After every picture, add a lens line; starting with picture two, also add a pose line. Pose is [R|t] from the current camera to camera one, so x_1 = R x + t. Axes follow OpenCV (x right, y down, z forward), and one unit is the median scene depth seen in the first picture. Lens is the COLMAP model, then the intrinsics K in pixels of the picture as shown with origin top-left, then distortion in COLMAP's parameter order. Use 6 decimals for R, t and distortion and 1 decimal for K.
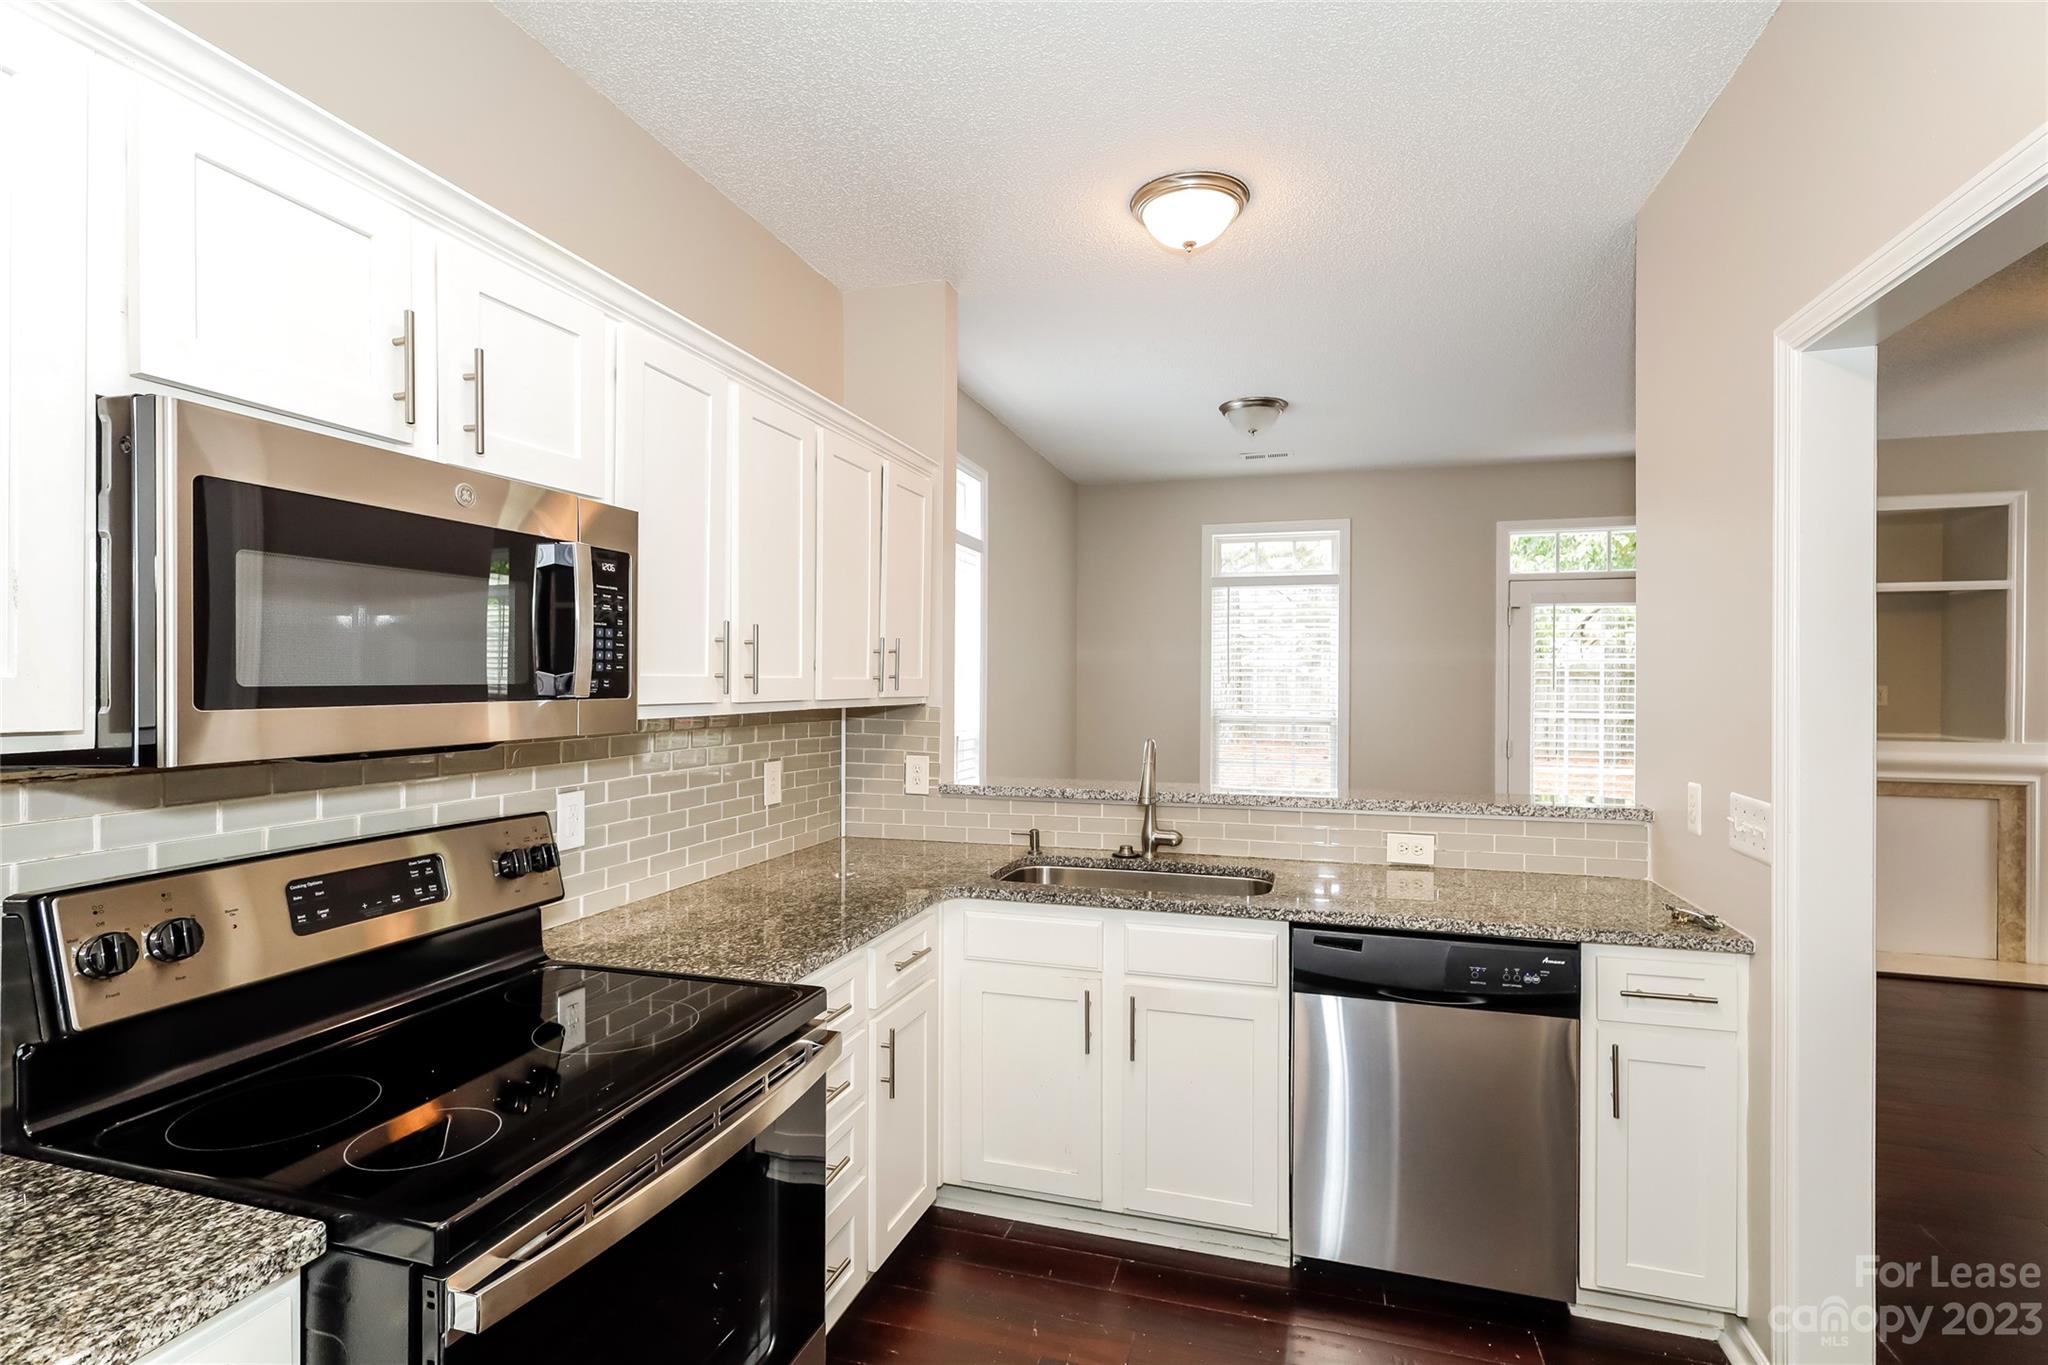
lens RADIAL K [[968.4, 0, 1035.7], [0, 968.4, 697.7], [0, 0, 1]] dist [0.040036, 0.001195]
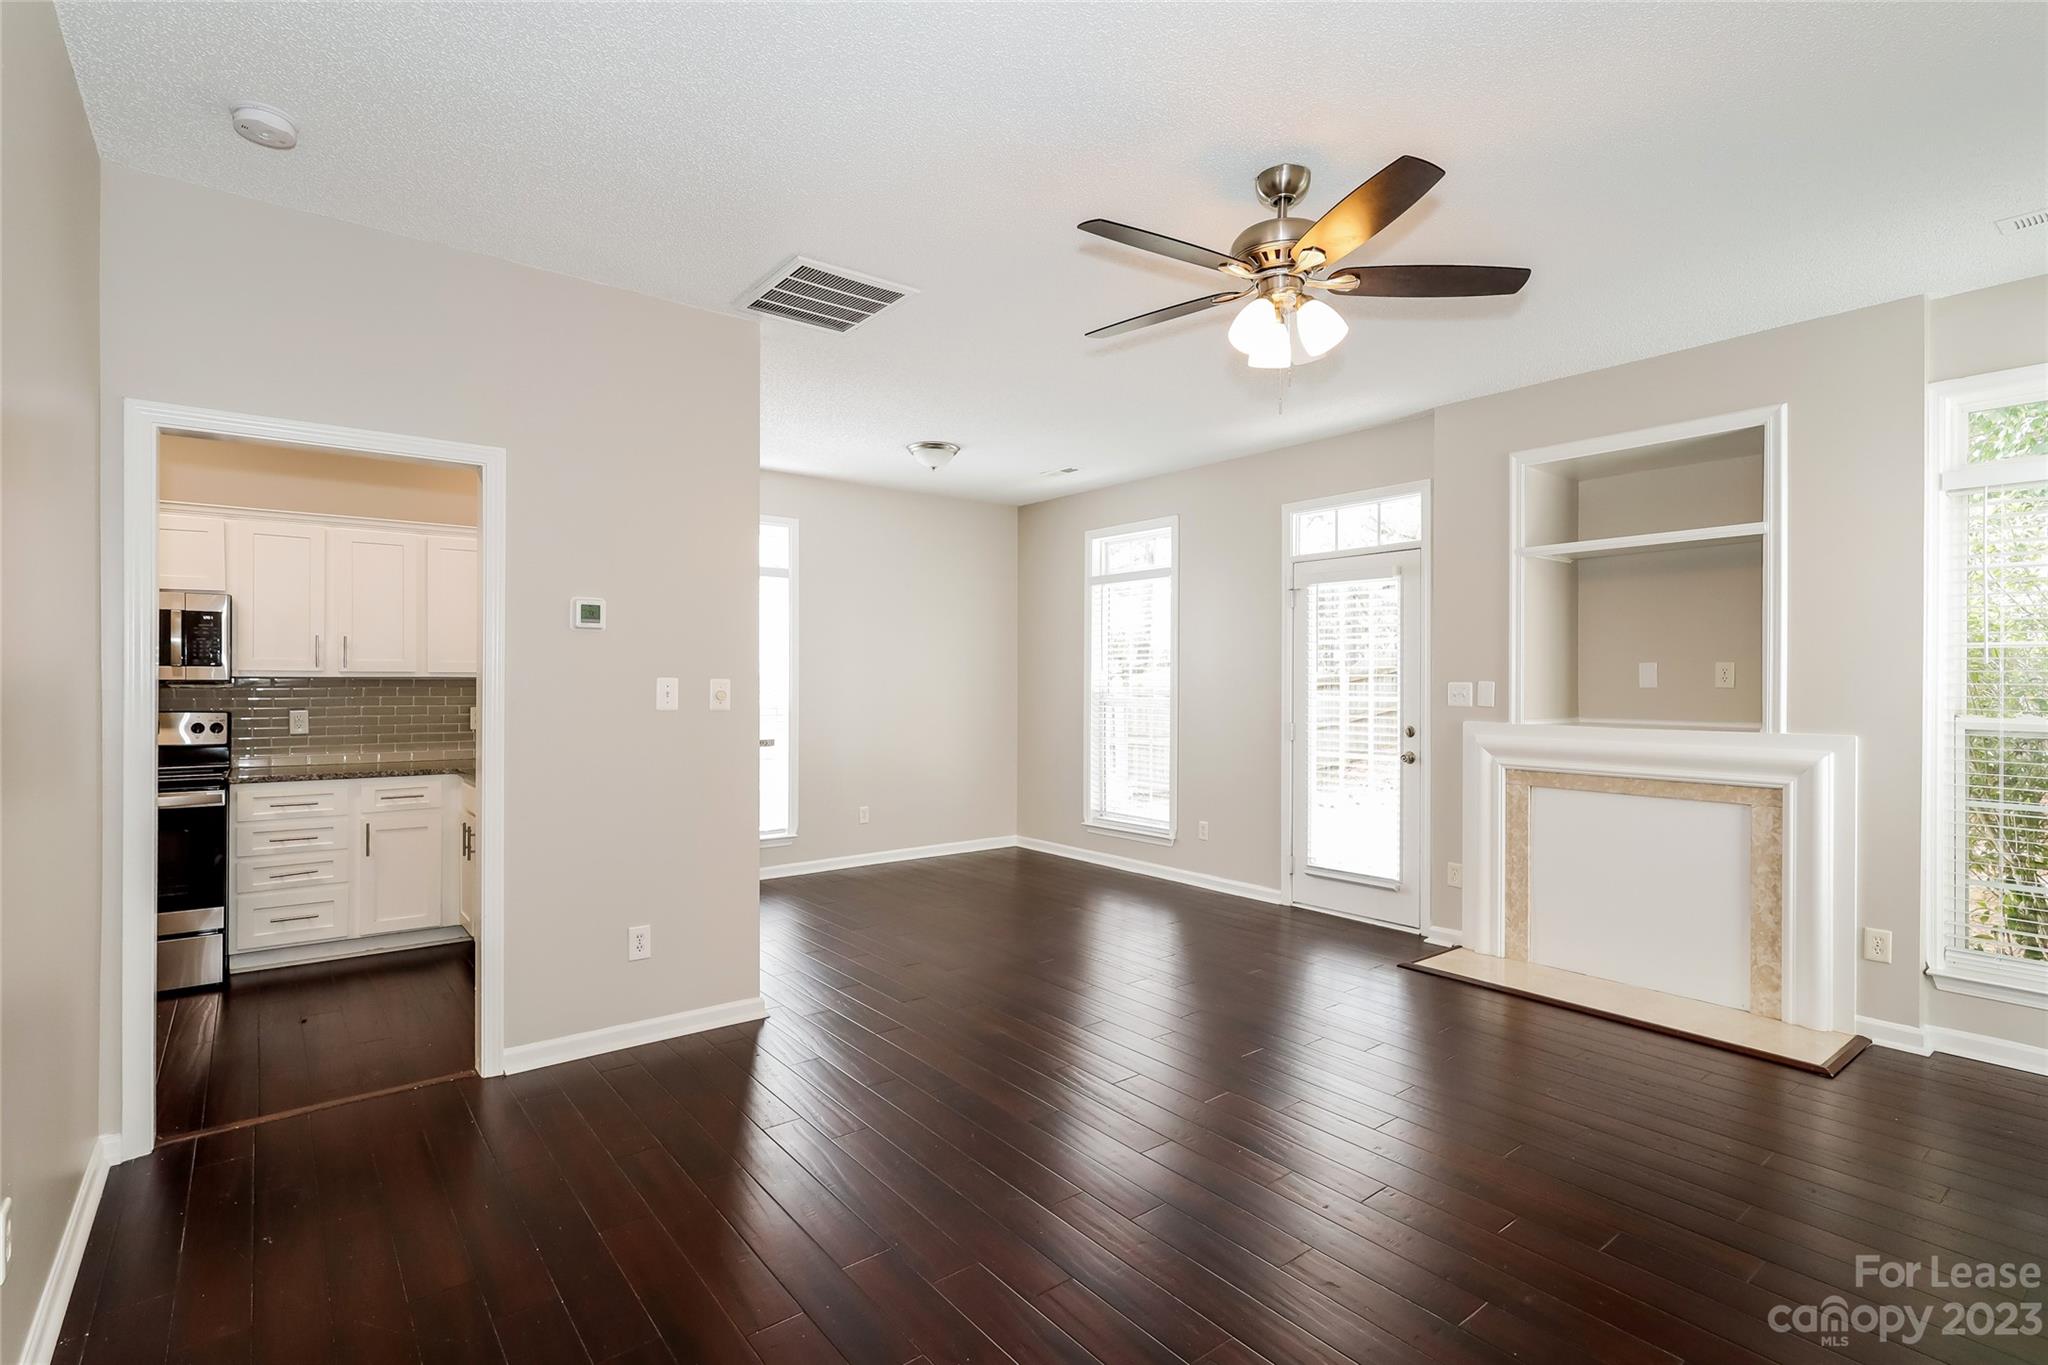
lens RADIAL K [[968.4, 0, 1017.1], [0, 968.4, 684.2], [0, 0, 1]] dist [0.040036, 0.001195]
pose [[0.806365, -0.003349, -0.591409, 0.954611], [-0.008124, 0.999827, -0.016739, 0.025523], [0.591362, 0.018302, 0.806198, 0.046360]]
